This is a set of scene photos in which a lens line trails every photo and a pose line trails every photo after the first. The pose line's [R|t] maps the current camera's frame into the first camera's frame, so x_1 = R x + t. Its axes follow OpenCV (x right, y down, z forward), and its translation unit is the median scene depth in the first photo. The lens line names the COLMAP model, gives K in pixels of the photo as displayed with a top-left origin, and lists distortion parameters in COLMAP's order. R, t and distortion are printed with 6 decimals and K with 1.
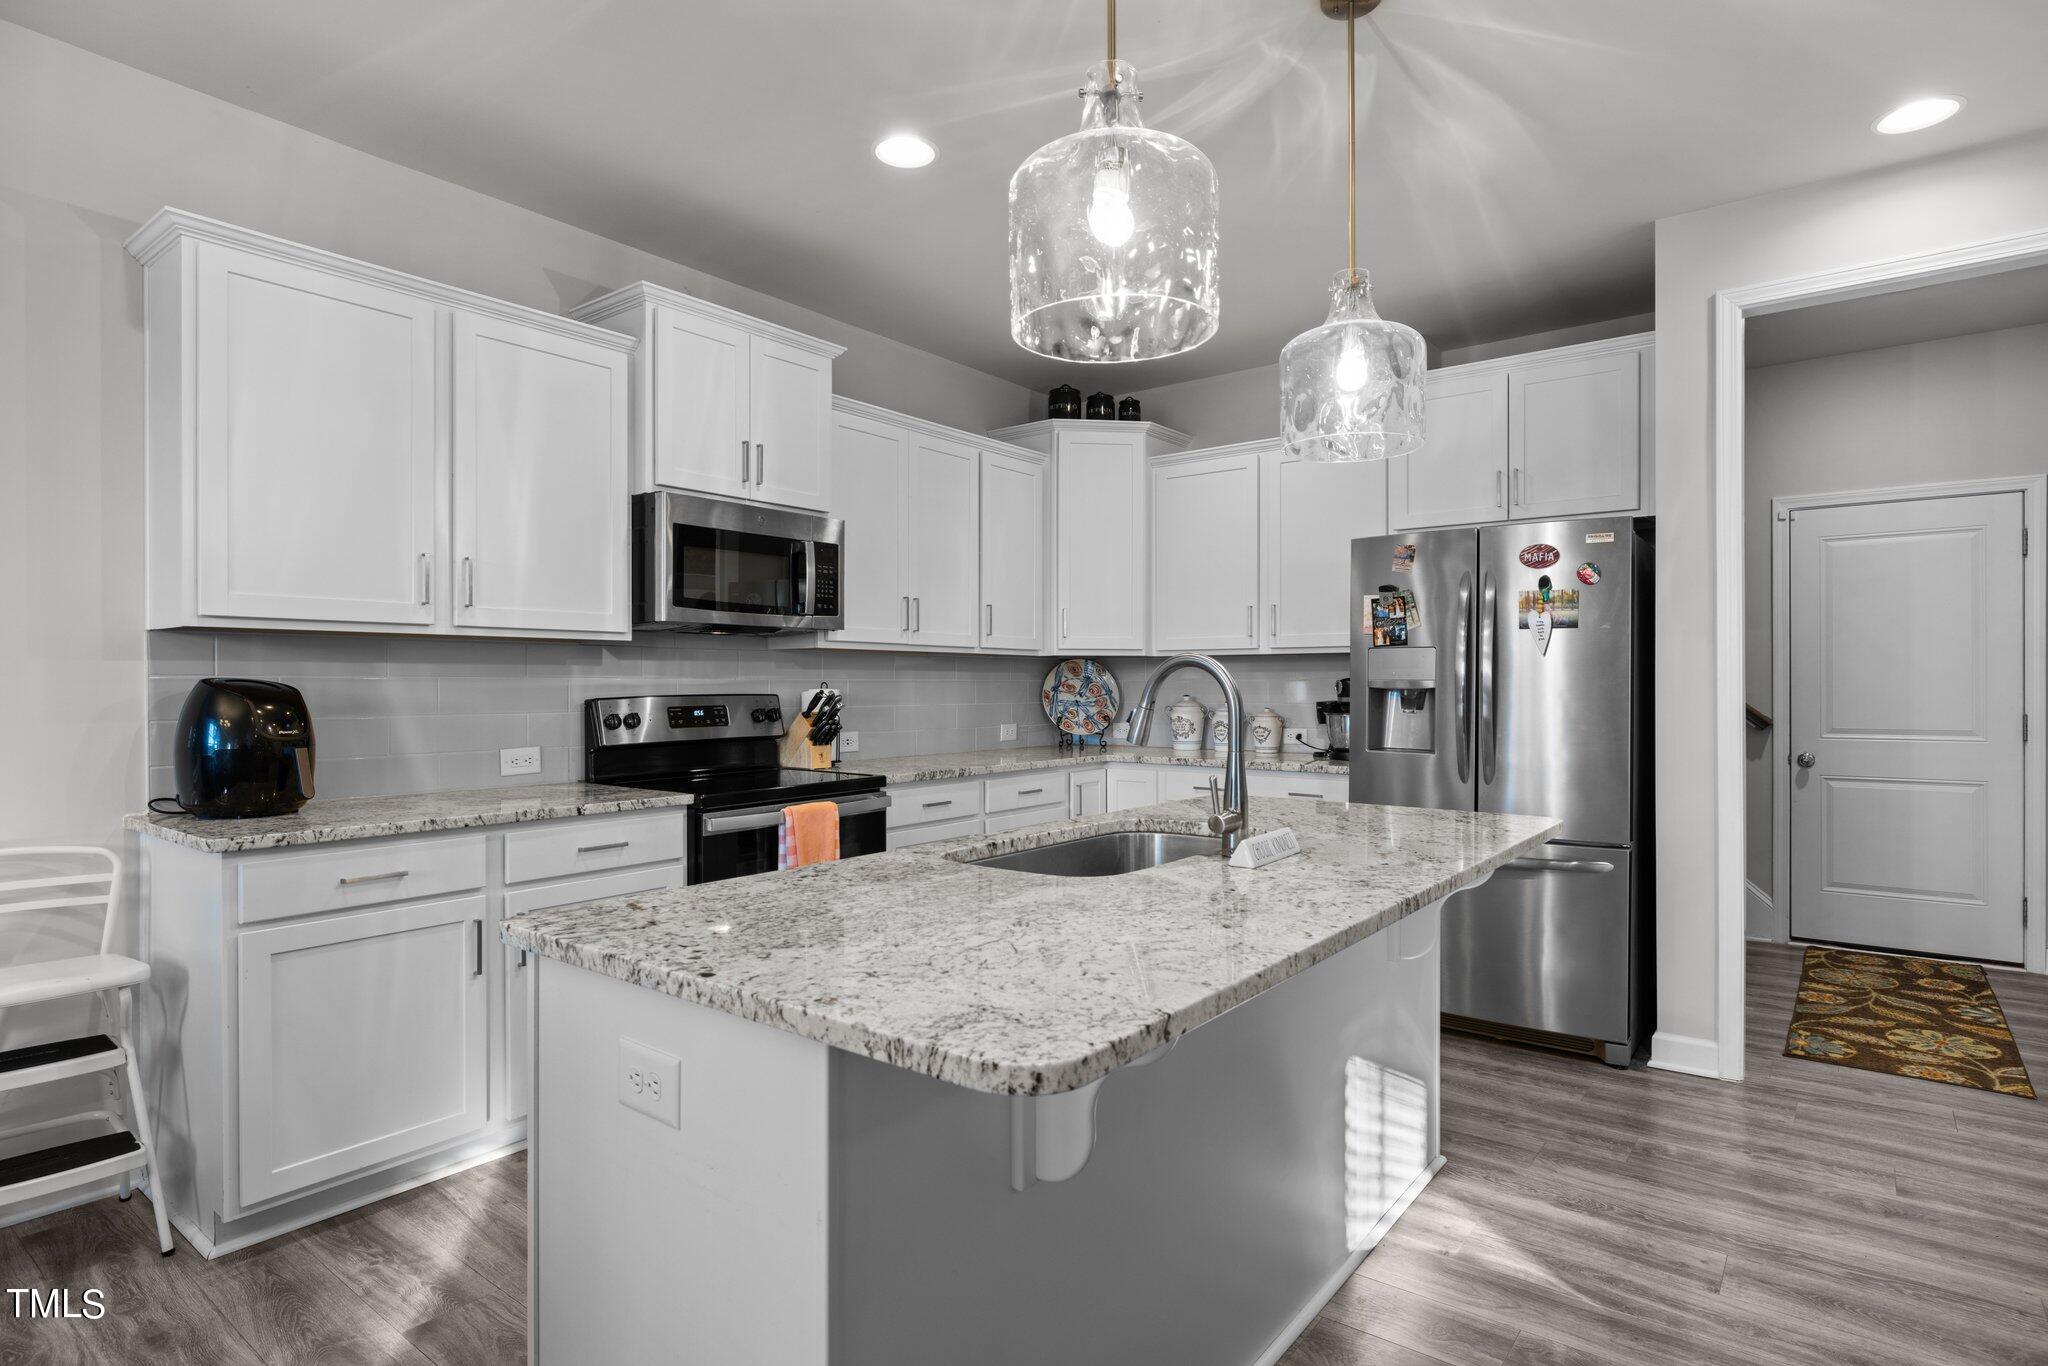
lens RADIAL K [[1066.4, 0, 1023.8], [0, 1066.4, 686.5], [0, 0, 1]] dist [-0.001866, 0.000675]
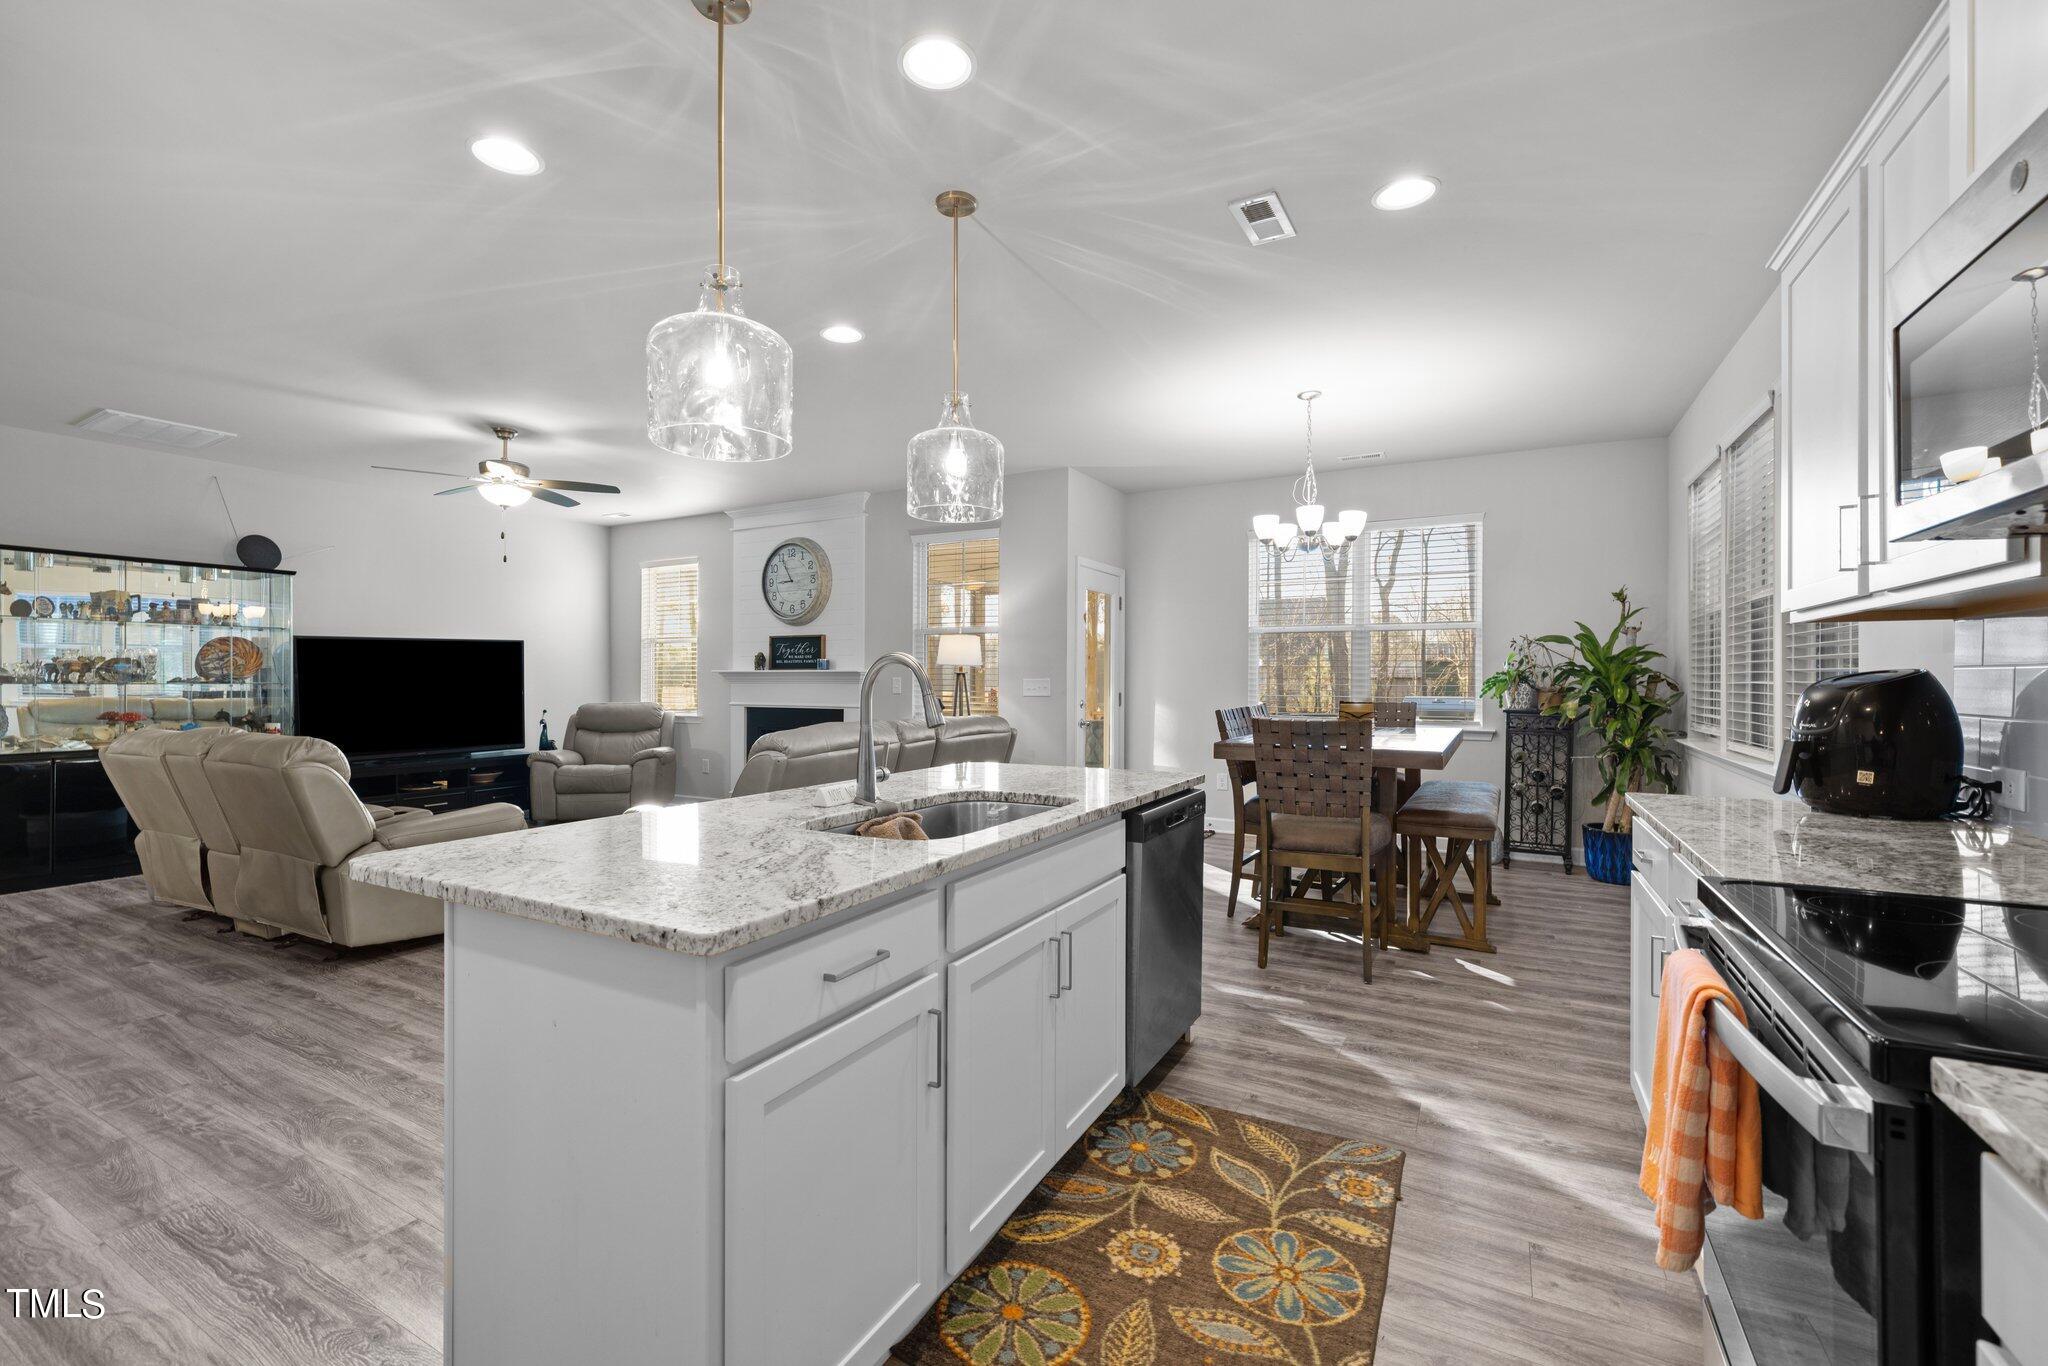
lens RADIAL K [[863.4, 0, 1024.7], [0, 863.4, 680.7], [0, 0, 1]] dist [0.000355, 0.001565]
pose [[-0.987025, 0.000723, -0.160566, 0.092946], [0.000097, 0.999992, 0.003905, -0.001542], [0.160568, 0.003839, -0.987017, 1.131177]]
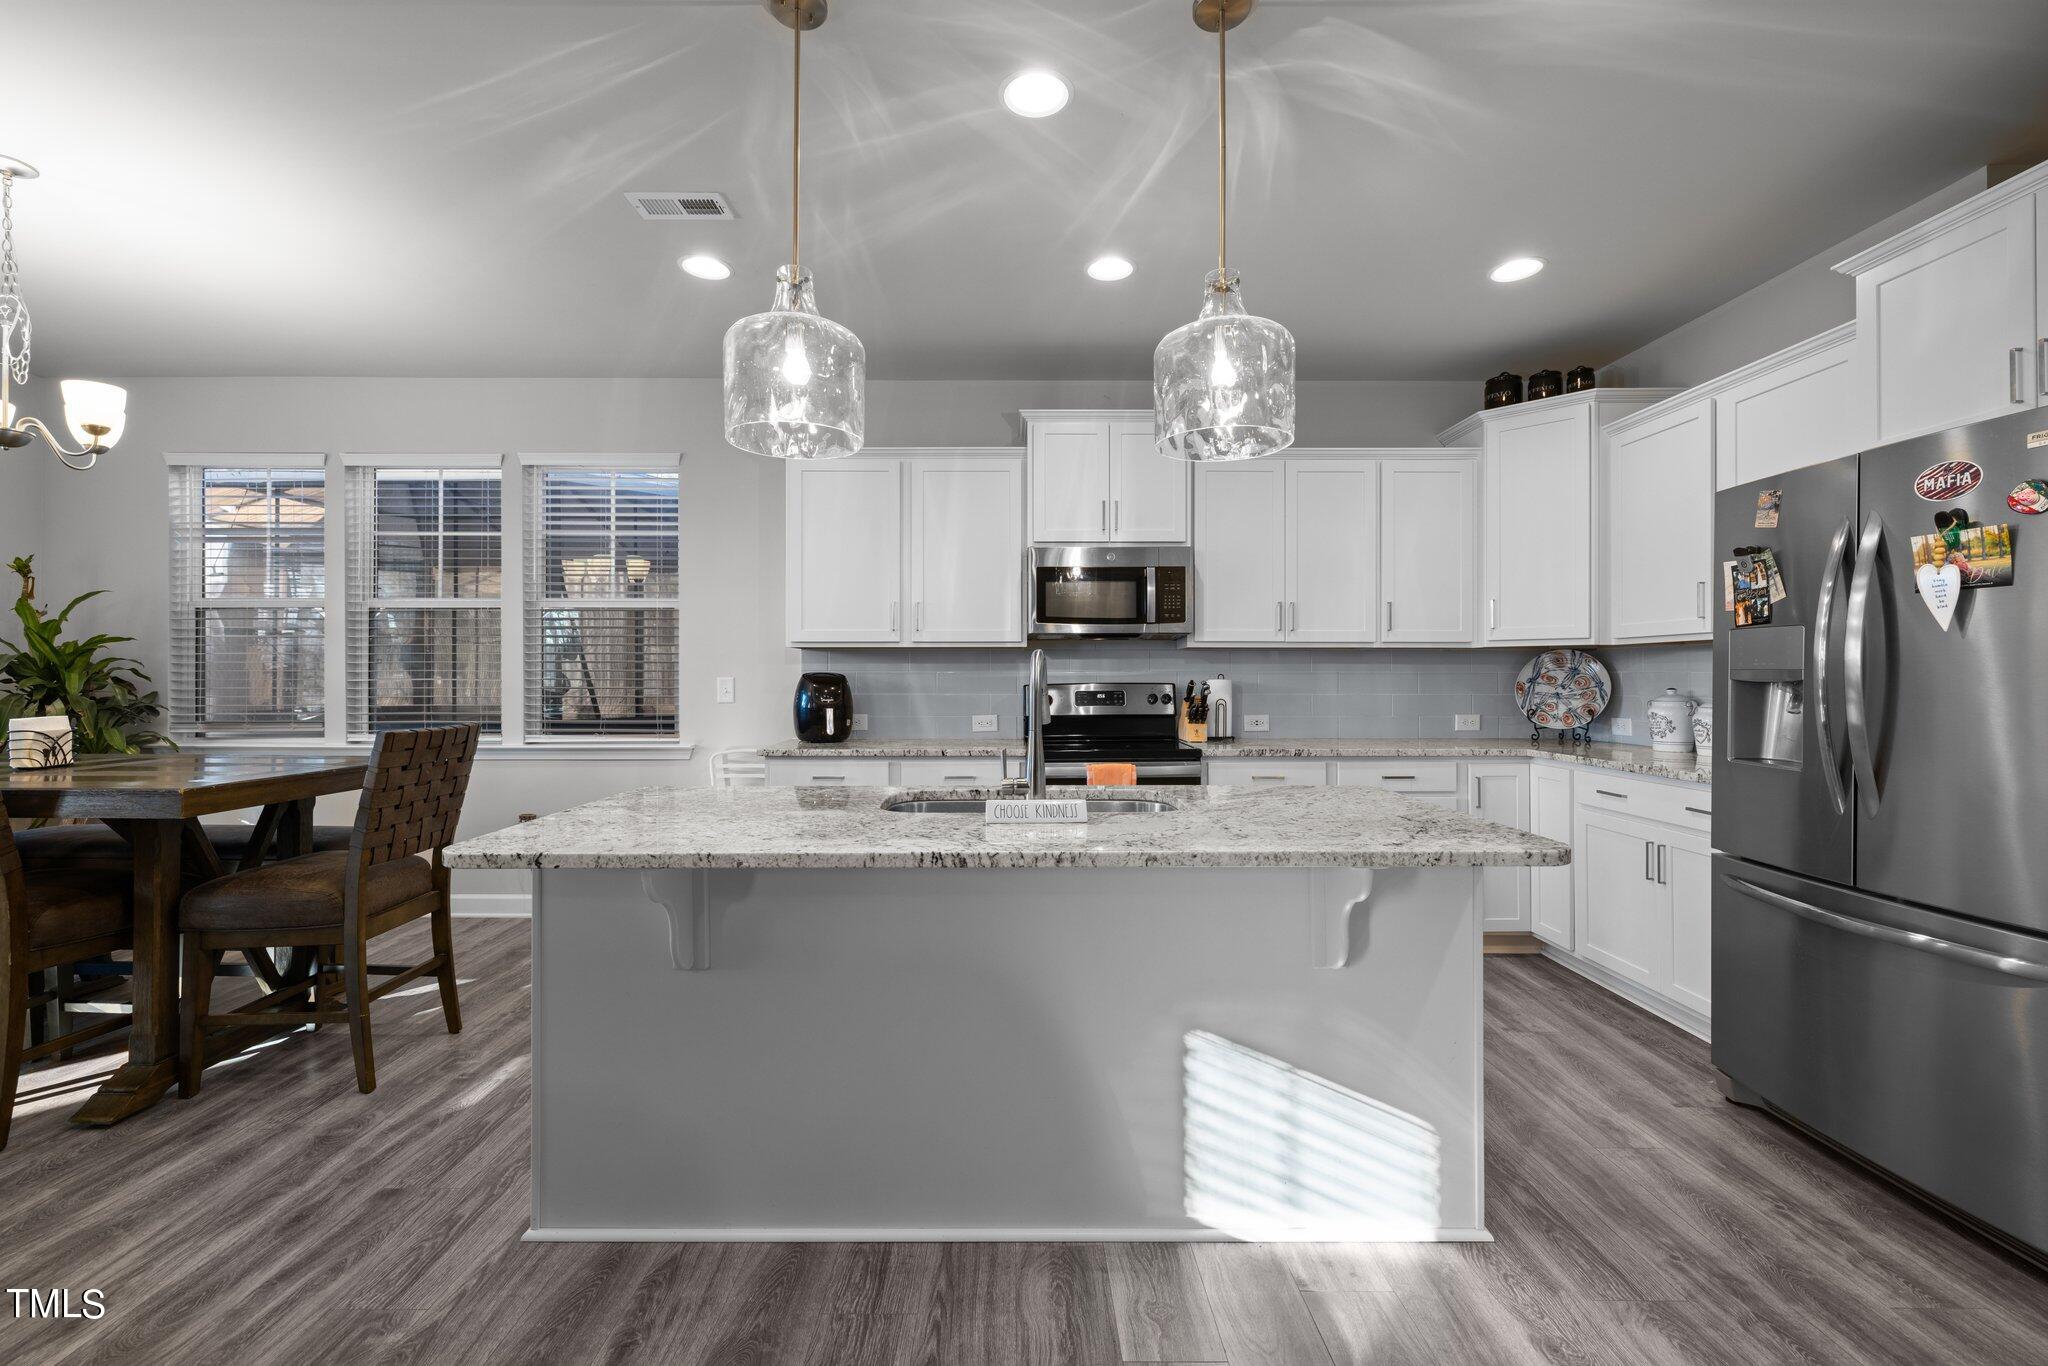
lens RADIAL K [[863.4, 0, 1014.3], [0, 863.4, 672.0], [0, 0, 1]] dist [0.000355, 0.001565]
pose [[0.618165, -0.003220, -0.786042, 0.511022], [-0.002339, 0.999980, -0.005935, 0.000487], [0.786045, 0.005507, 0.618145, 0.202419]]
